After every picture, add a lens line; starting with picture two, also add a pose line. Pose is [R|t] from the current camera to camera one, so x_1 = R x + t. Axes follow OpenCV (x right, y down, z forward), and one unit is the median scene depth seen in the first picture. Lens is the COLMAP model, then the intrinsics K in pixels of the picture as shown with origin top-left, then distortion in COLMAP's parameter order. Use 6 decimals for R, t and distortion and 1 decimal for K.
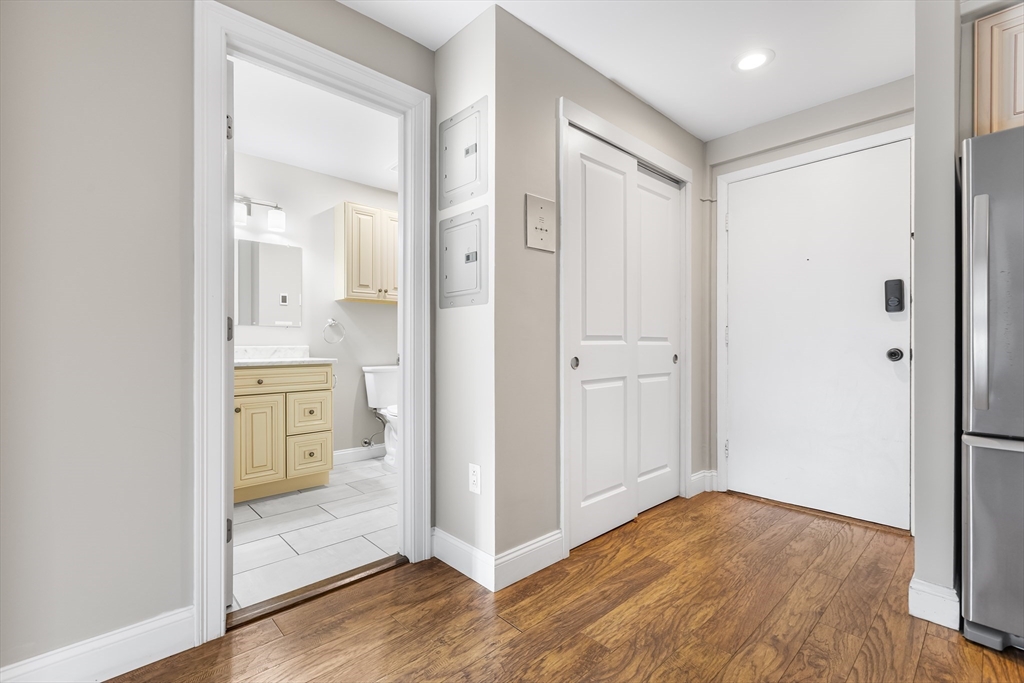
lens RADIAL K [[462.5, 0, 512.0], [0, 462.5, 341.5], [0, 0, 1]] dist [0.000023, 0.000329]
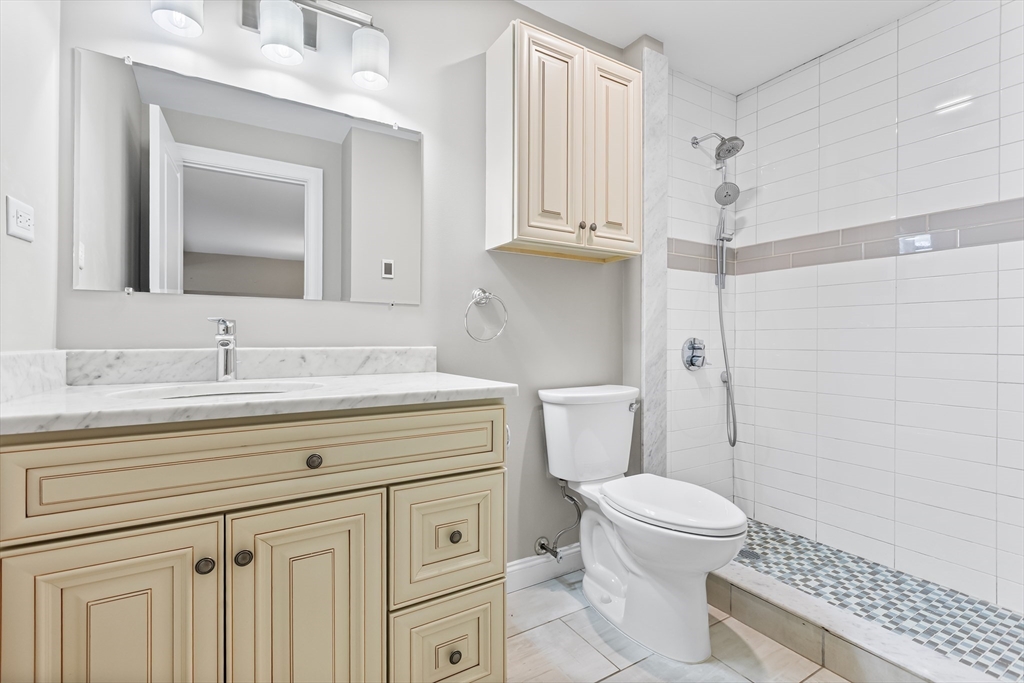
lens RADIAL K [[462.5, 0, 512.0], [0, 462.5, 341.5], [0, 0, 1]] dist [0.000023, 0.000329]
pose [[0.979826, 0.007194, -0.199721, -0.263773], [-0.004954, 0.999919, 0.011715, -0.001285], [0.199789, -0.010489, 0.979783, 0.544862]]
